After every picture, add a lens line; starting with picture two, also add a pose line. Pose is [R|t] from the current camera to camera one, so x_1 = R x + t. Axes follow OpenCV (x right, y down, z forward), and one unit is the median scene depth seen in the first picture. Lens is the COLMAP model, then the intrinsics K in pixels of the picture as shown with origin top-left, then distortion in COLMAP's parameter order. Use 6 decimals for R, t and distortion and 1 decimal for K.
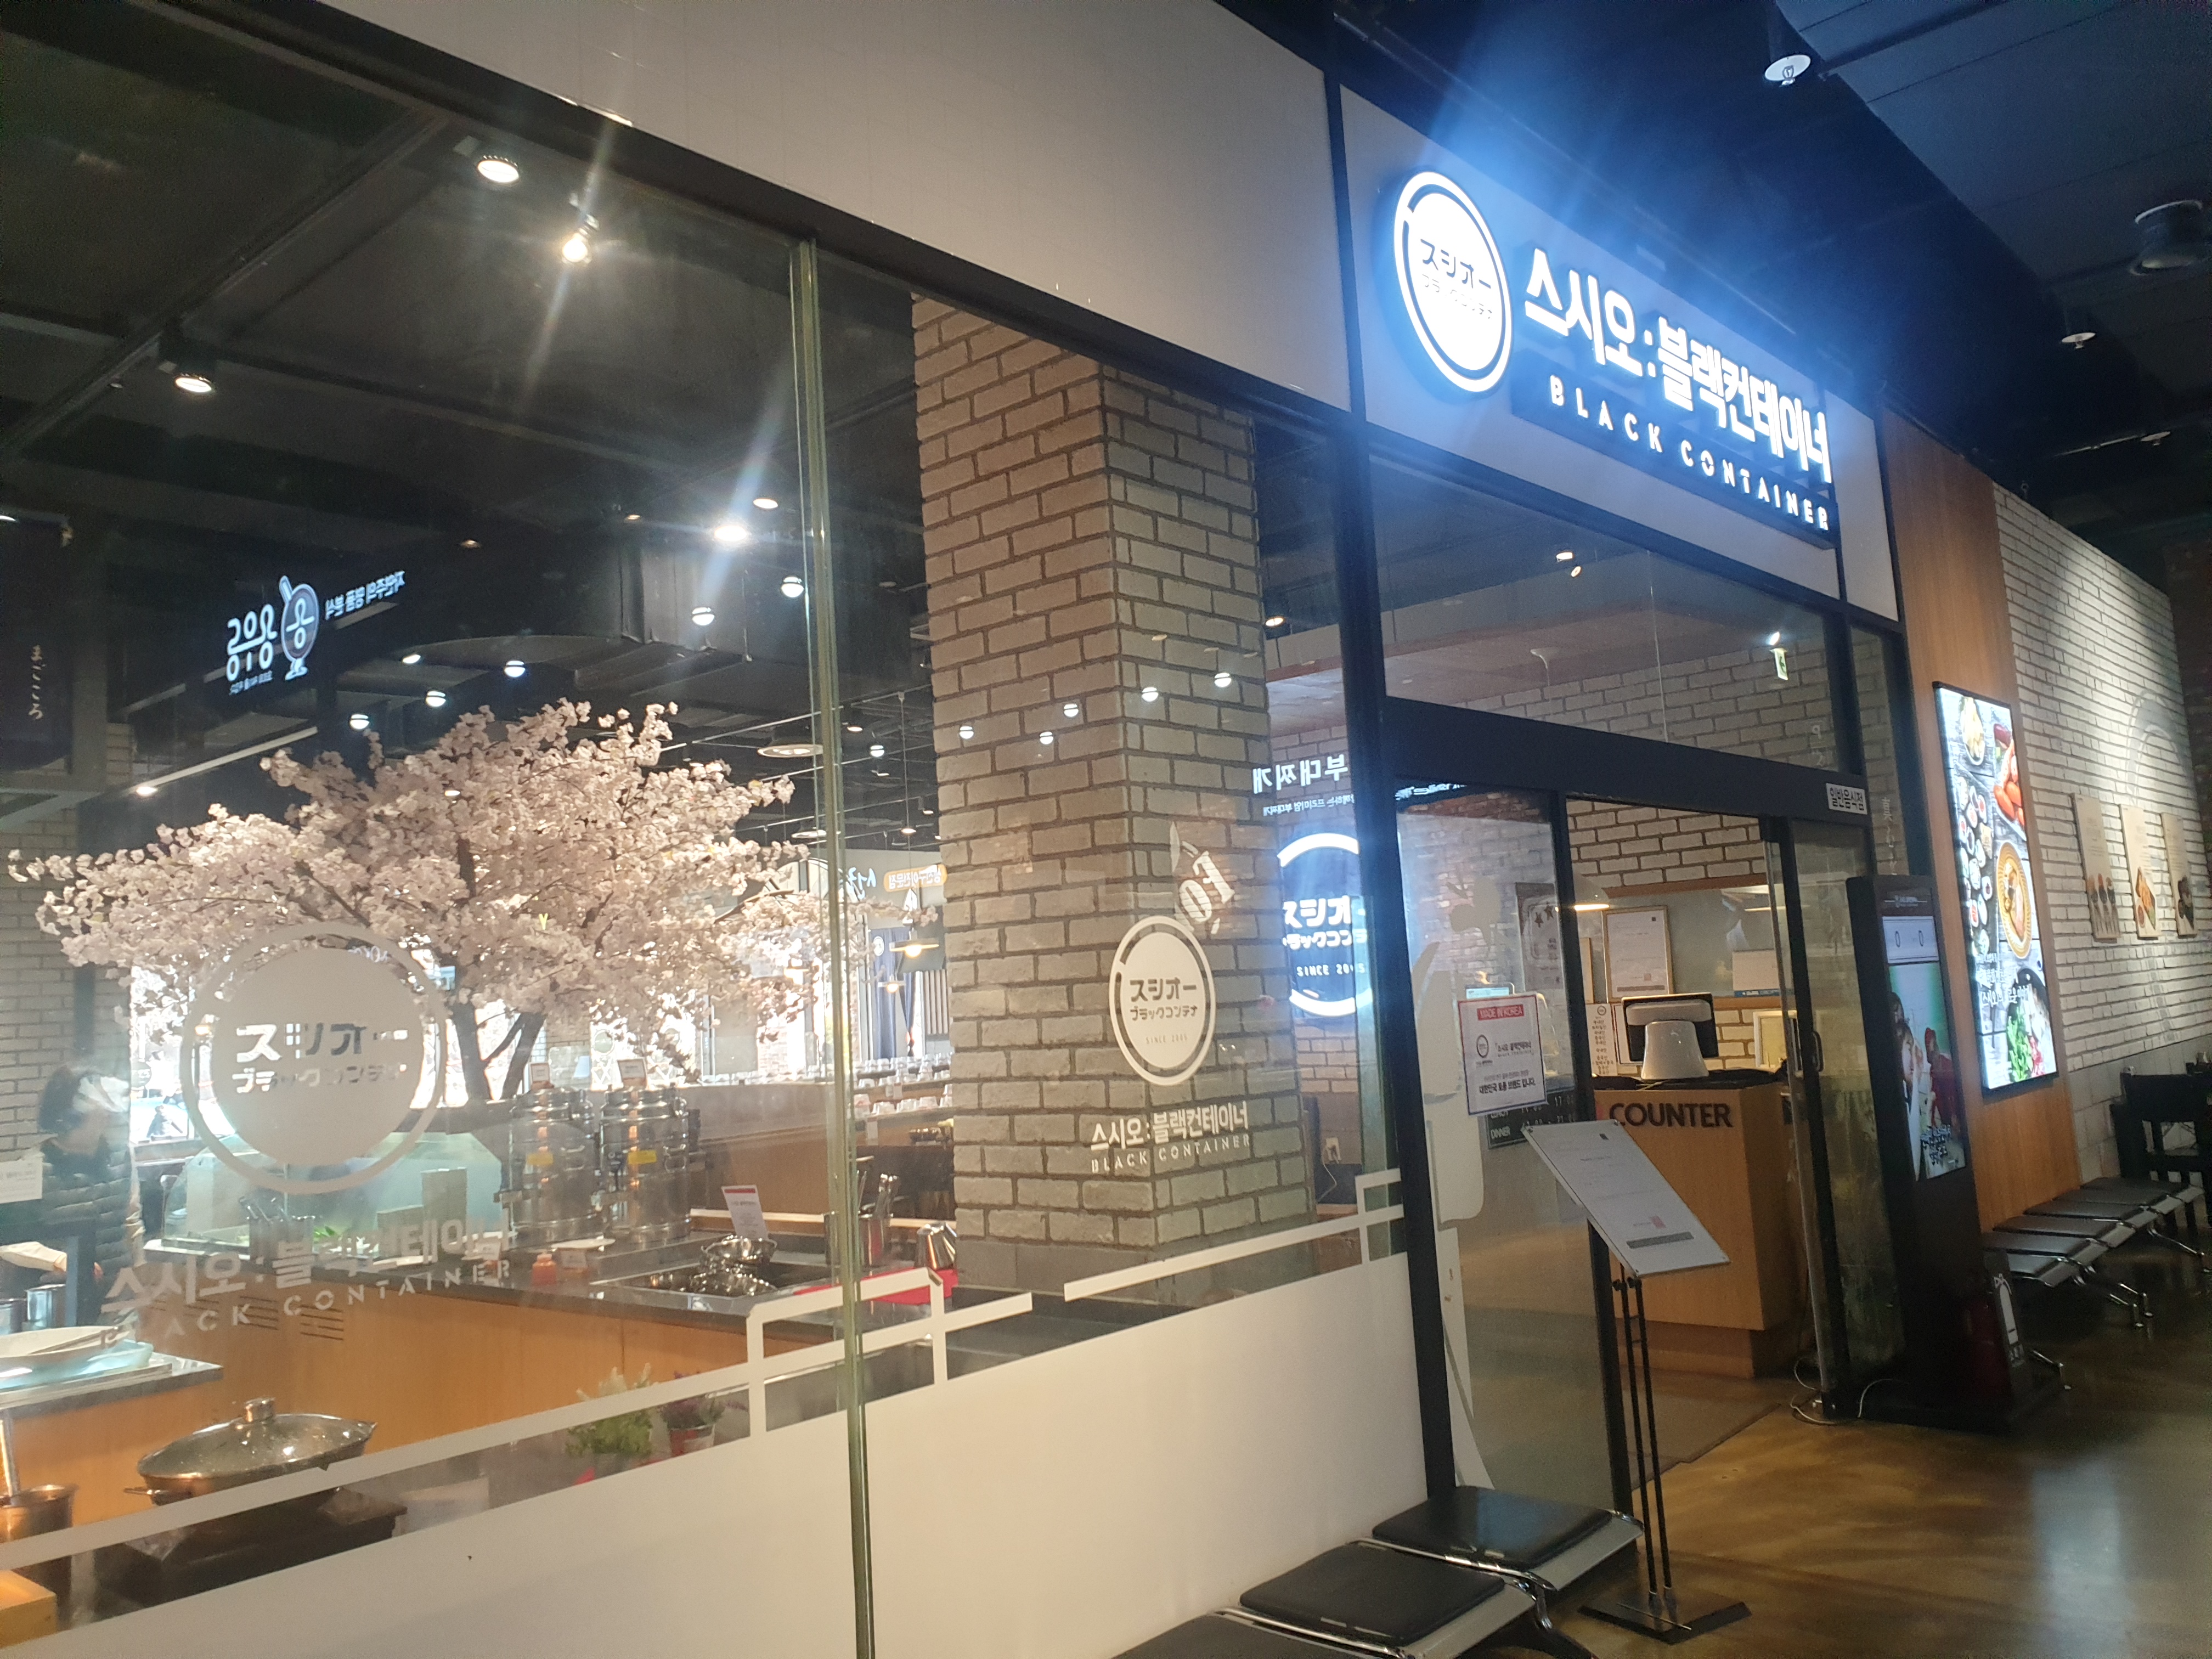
lens RADIAL K [[1704.1, 0, 1100.0], [0, 1704.1, 756.3], [0, 0, 1]] dist [-0.009384, 0.004251]
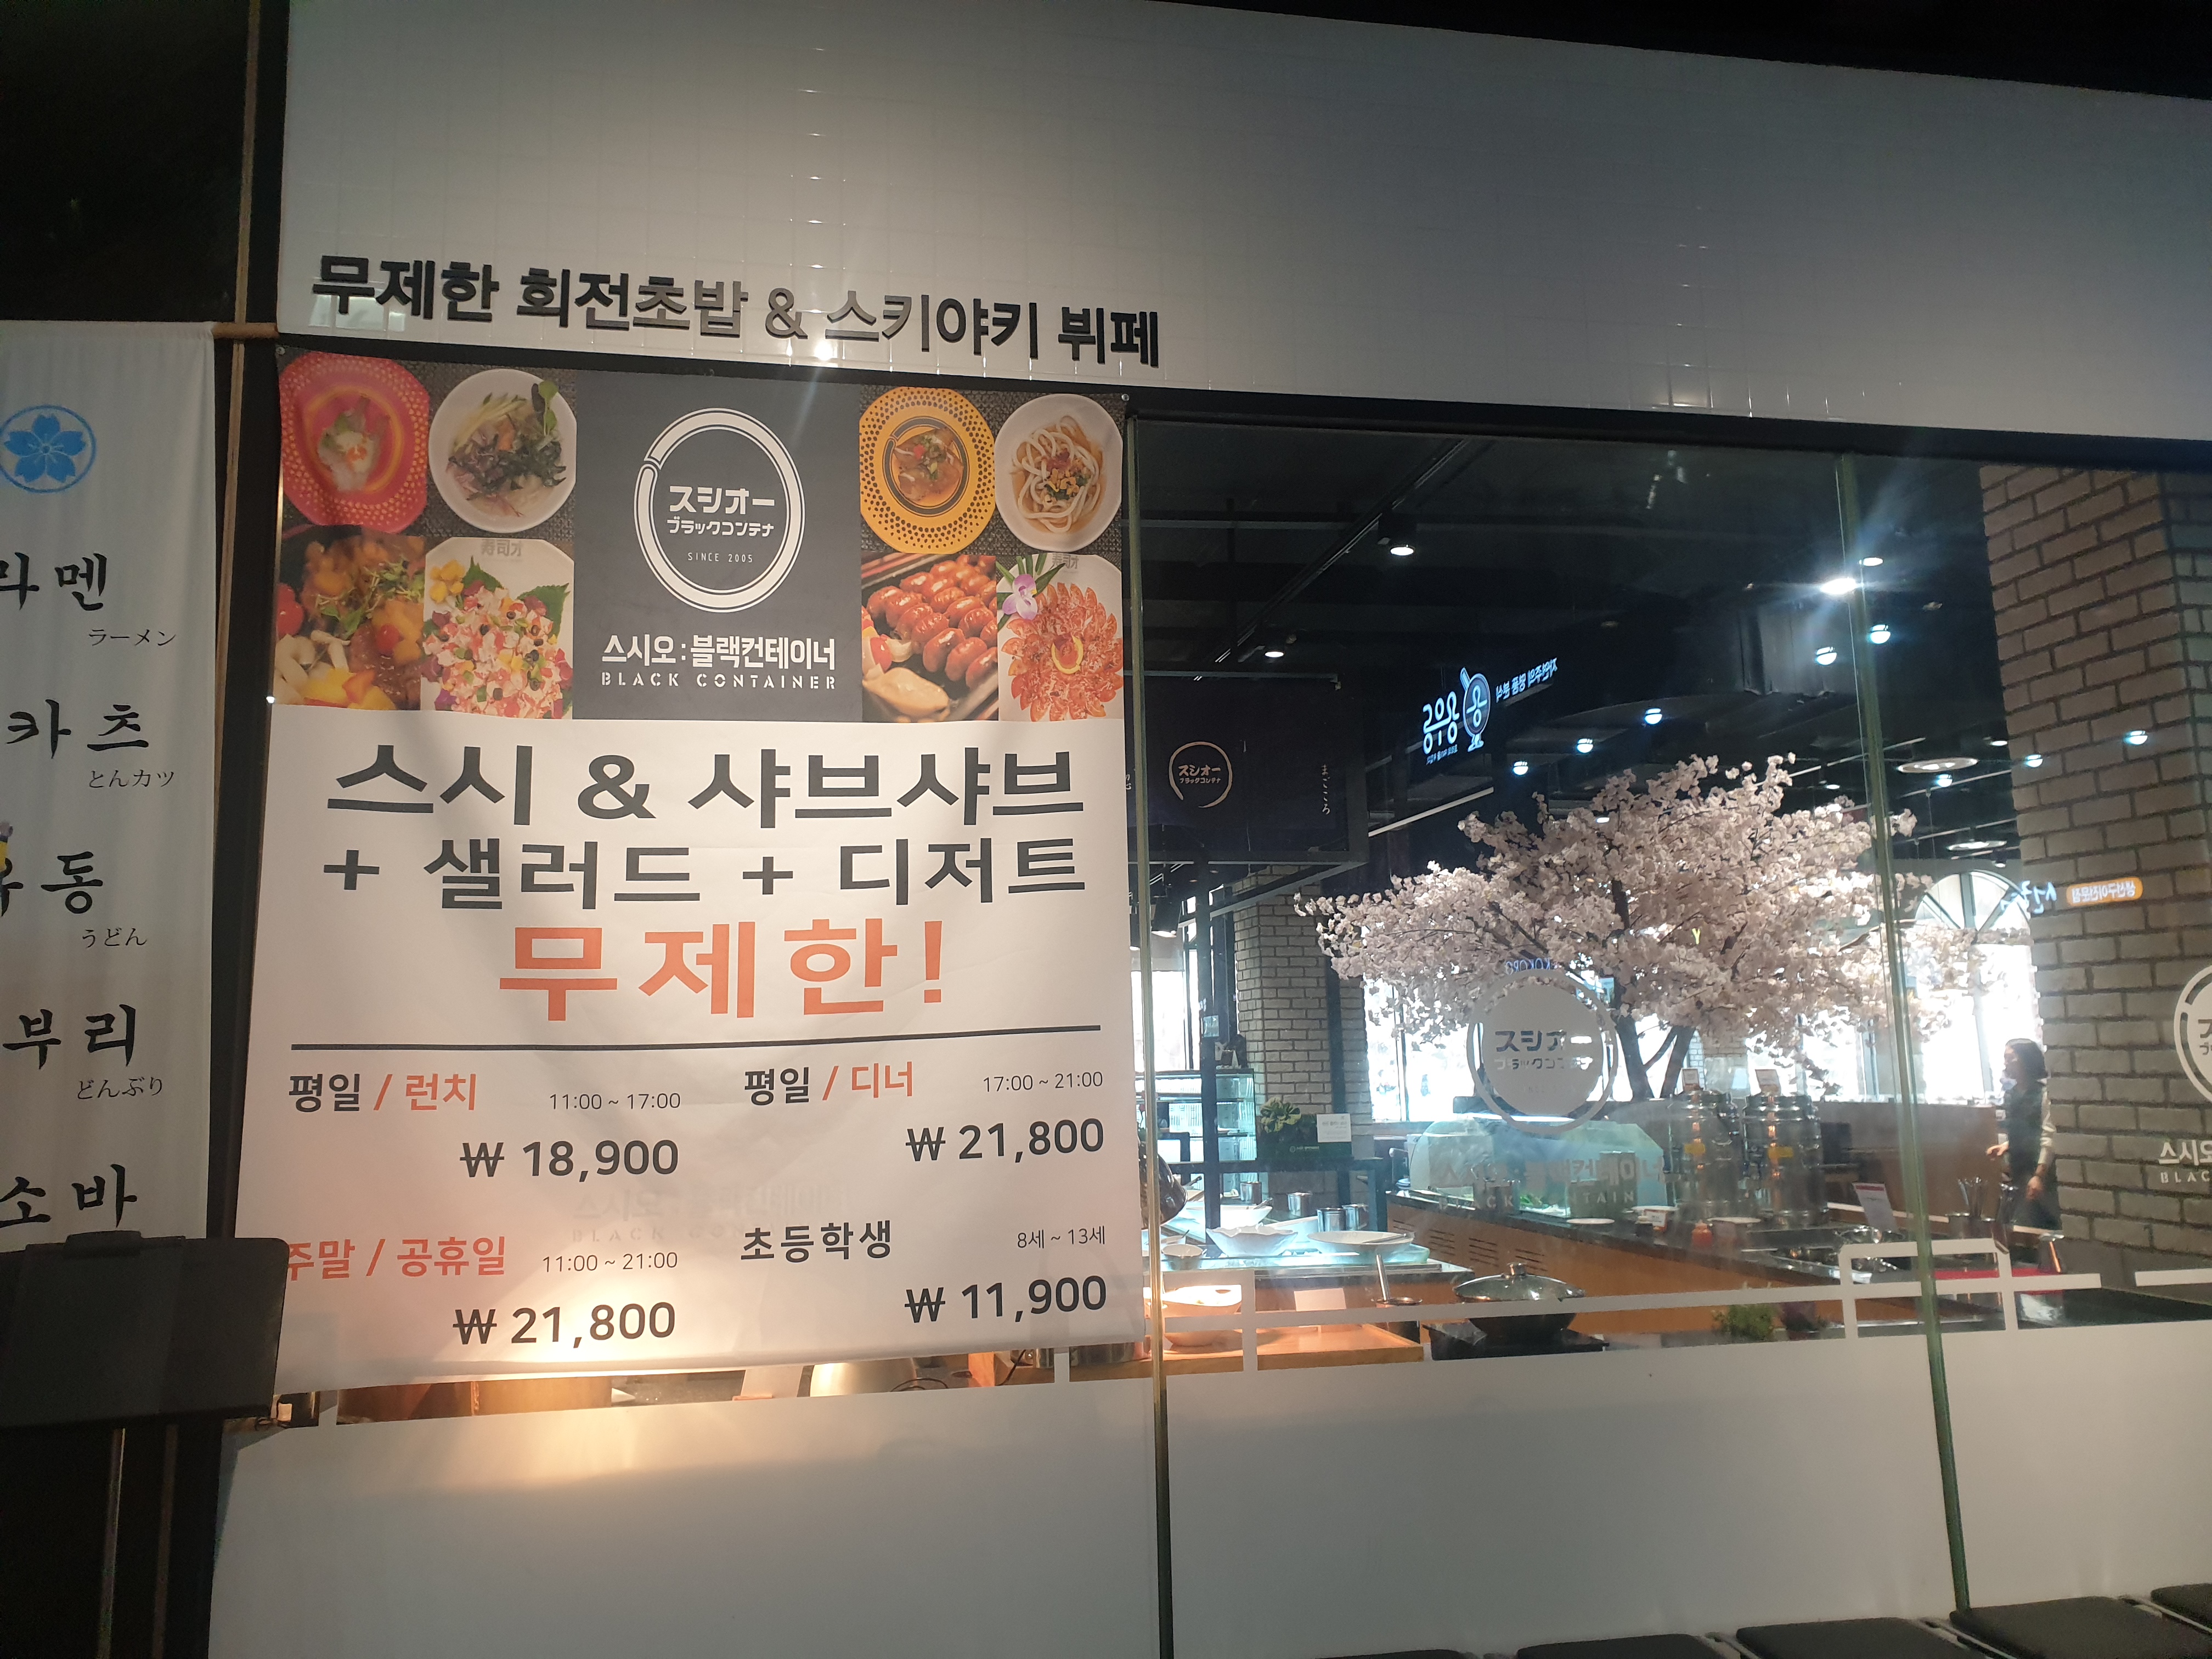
lens RADIAL K [[1704.1, 0, 1100.0], [0, 1704.1, 756.3], [0, 0, 1]] dist [-0.009384, 0.004251]
pose [[0.795395, -0.058401, -0.603271, 0.071317], [0.054473, 0.998207, -0.024814, -0.030233], [0.603639, -0.013125, 0.797150, -0.190128]]
